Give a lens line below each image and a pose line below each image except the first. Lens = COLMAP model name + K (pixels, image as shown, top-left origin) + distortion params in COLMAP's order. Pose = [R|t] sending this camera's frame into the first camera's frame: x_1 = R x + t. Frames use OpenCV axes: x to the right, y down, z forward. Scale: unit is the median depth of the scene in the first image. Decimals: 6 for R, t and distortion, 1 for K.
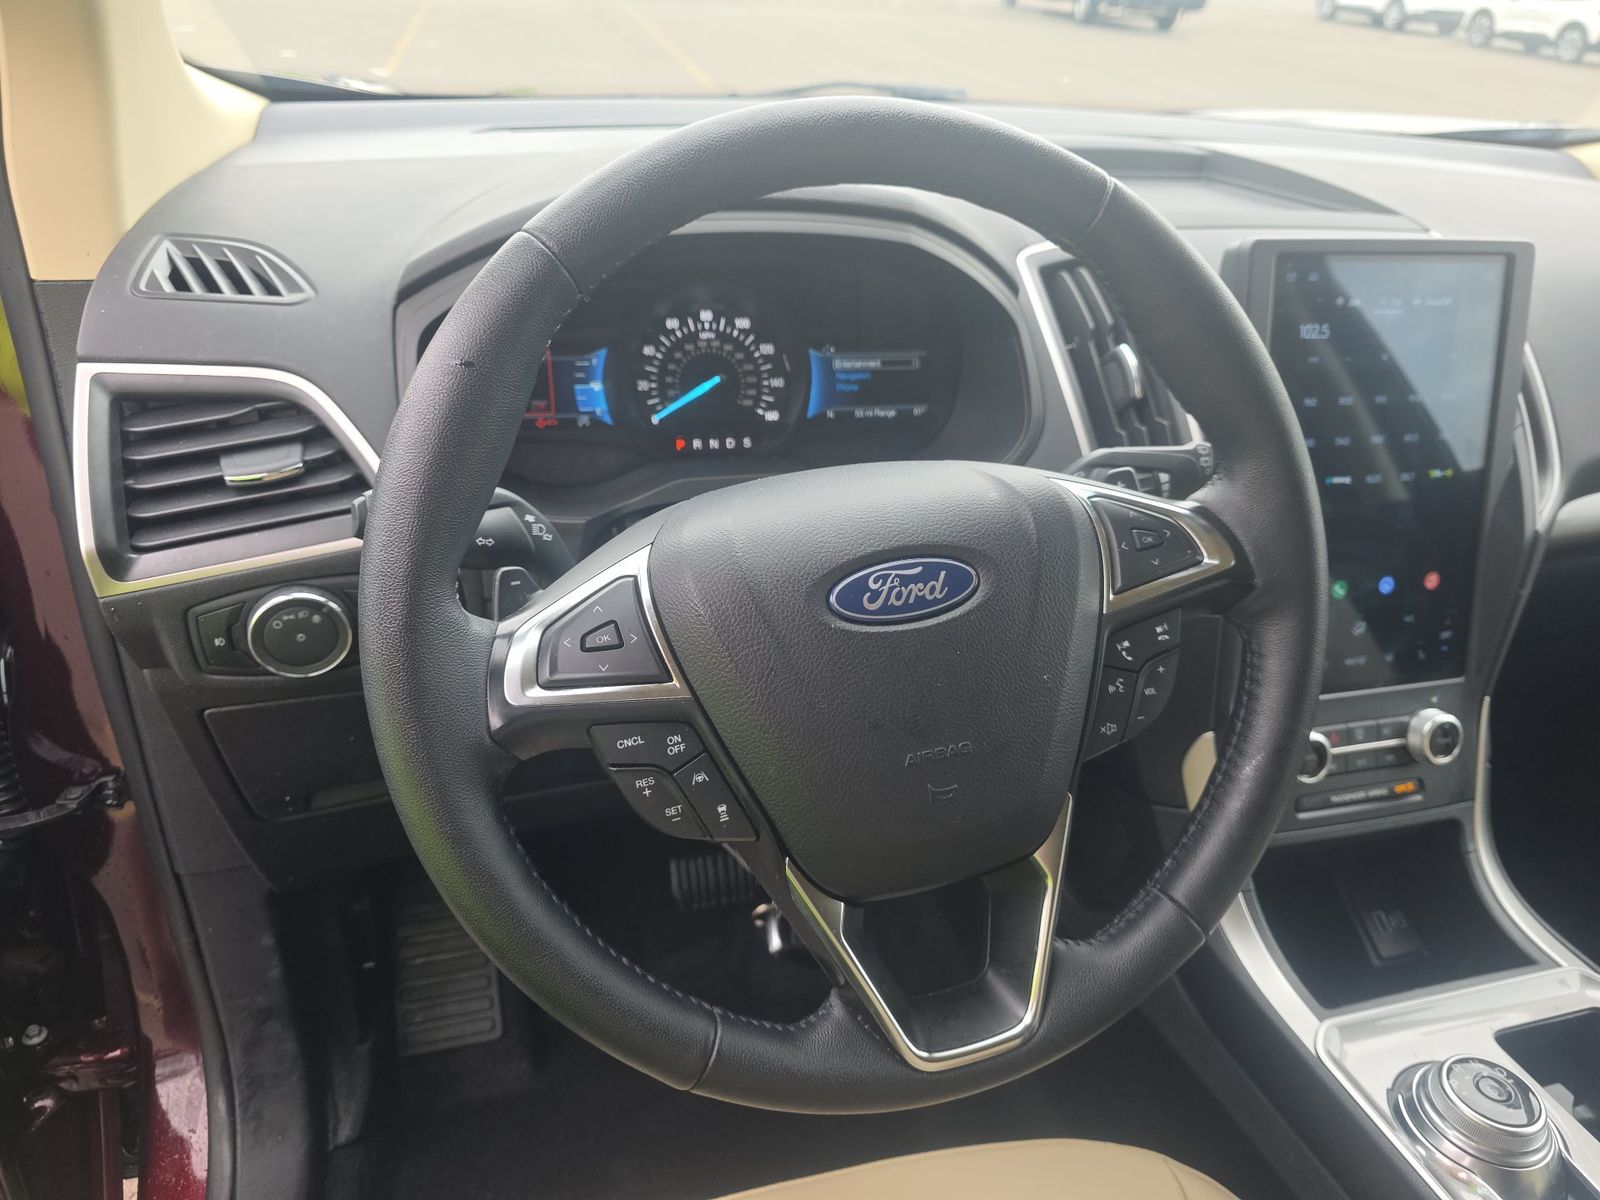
lens RADIAL K [[1067.8, 0, 808.6], [0, 1067.8, 620.2], [0, 0, 1]] dist [0.021807, -0.030937]
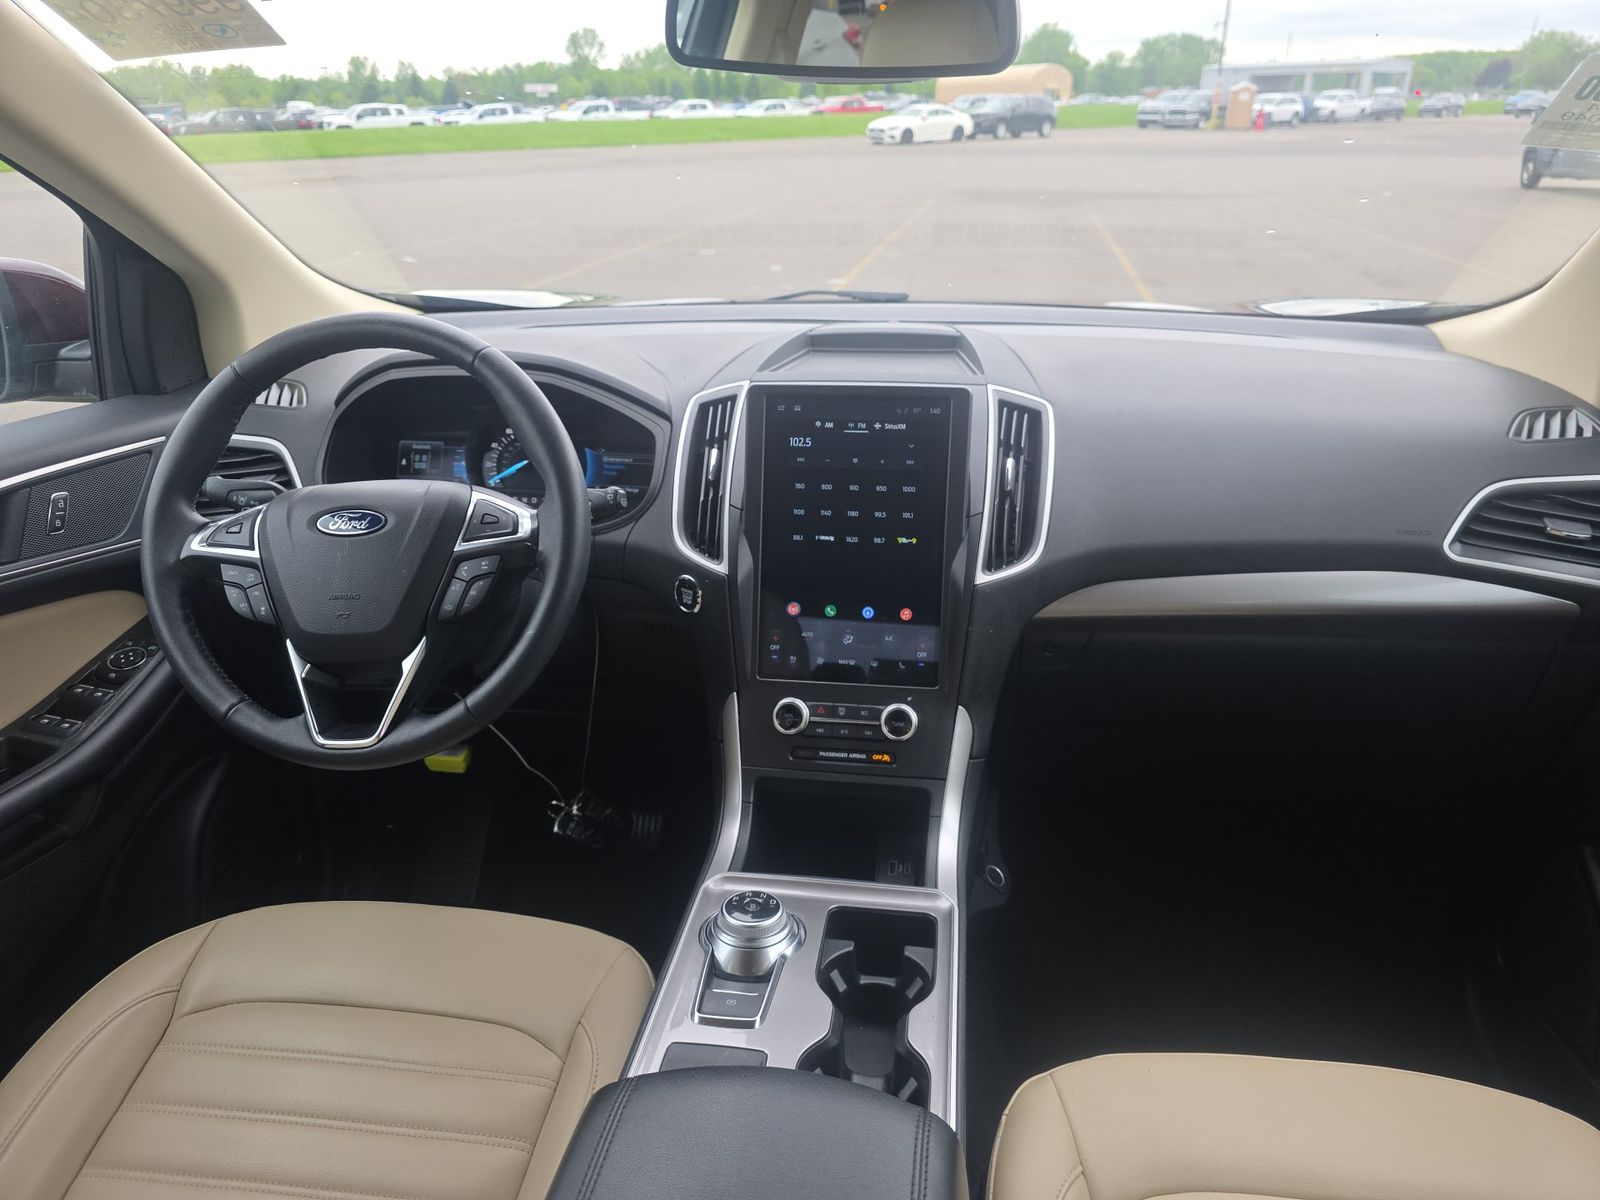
lens RADIAL K [[1067.8, 0, 808.6], [0, 1067.8, 620.2], [0, 0, 1]] dist [0.021807, -0.030937]
pose [[0.922512, 0.089788, -0.375379, 0.996767], [-0.145197, 0.981855, -0.121976, 0.166157], [0.357616, 0.167028, 0.918810, -0.373204]]
